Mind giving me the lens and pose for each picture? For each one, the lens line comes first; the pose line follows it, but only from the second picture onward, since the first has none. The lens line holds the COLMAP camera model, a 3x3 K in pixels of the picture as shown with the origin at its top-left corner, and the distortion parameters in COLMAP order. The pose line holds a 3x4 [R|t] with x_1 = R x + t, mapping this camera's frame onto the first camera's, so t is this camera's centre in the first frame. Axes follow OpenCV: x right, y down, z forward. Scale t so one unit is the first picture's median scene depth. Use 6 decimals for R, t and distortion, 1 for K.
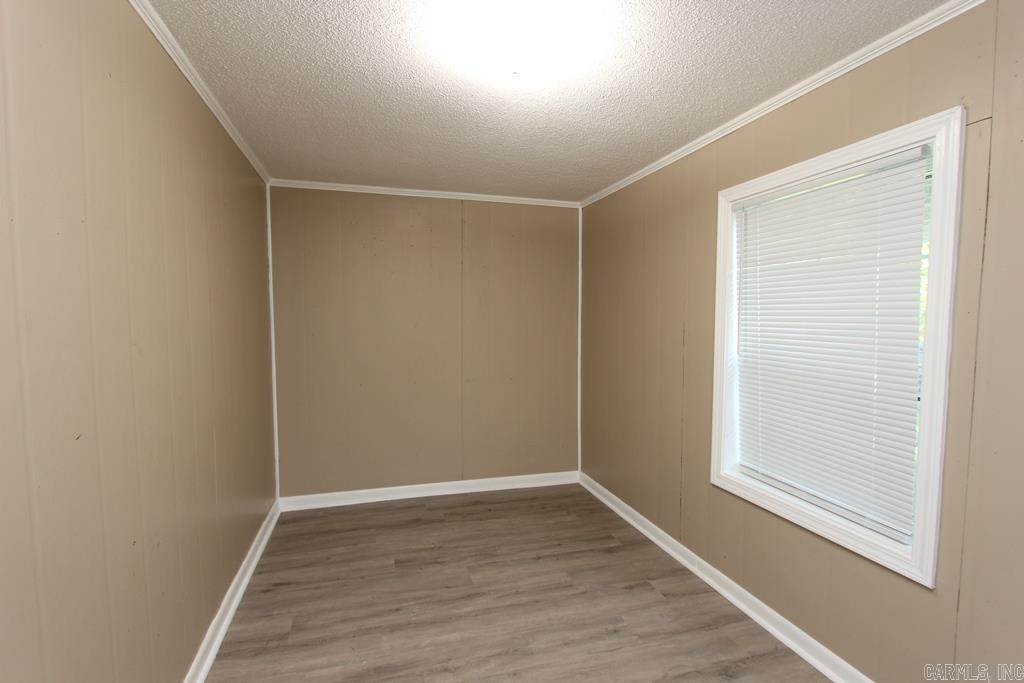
lens RADIAL K [[475.7, 0, 510.4], [0, 475.7, 347.0], [0, 0, 1]] dist [-0.027929, 0.007245]
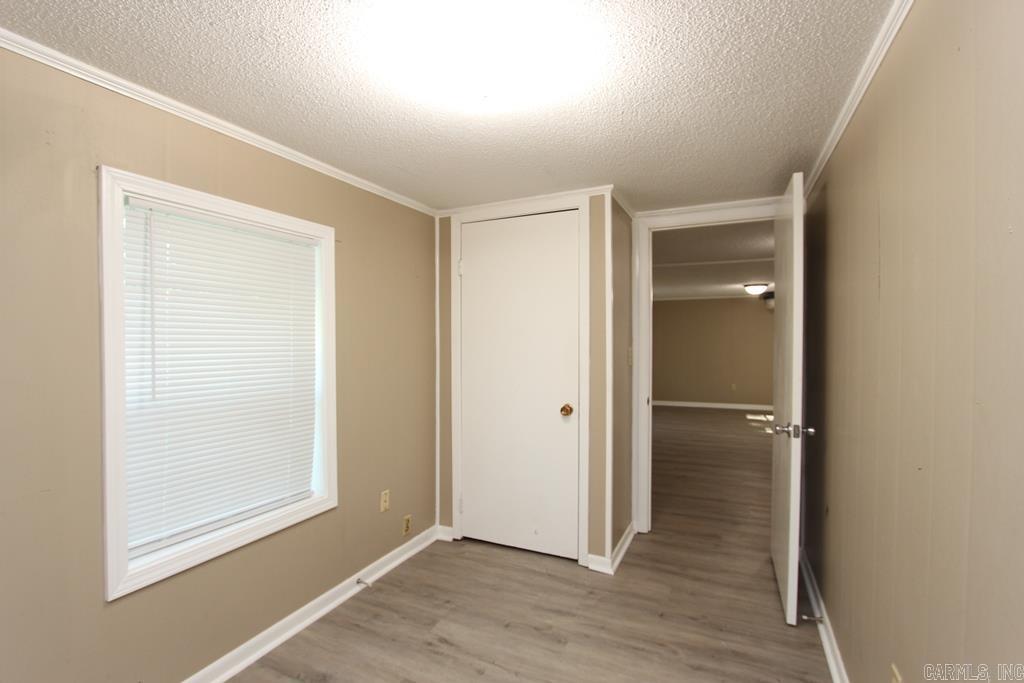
lens RADIAL K [[475.7, 0, 510.4], [0, 475.7, 347.0], [0, 0, 1]] dist [-0.027929, 0.007245]
pose [[-0.739393, -0.006695, 0.673241, -0.537361], [0.046786, 0.997022, 0.061298, -0.101416], [-0.671647, 0.076821, -0.736878, 1.351120]]
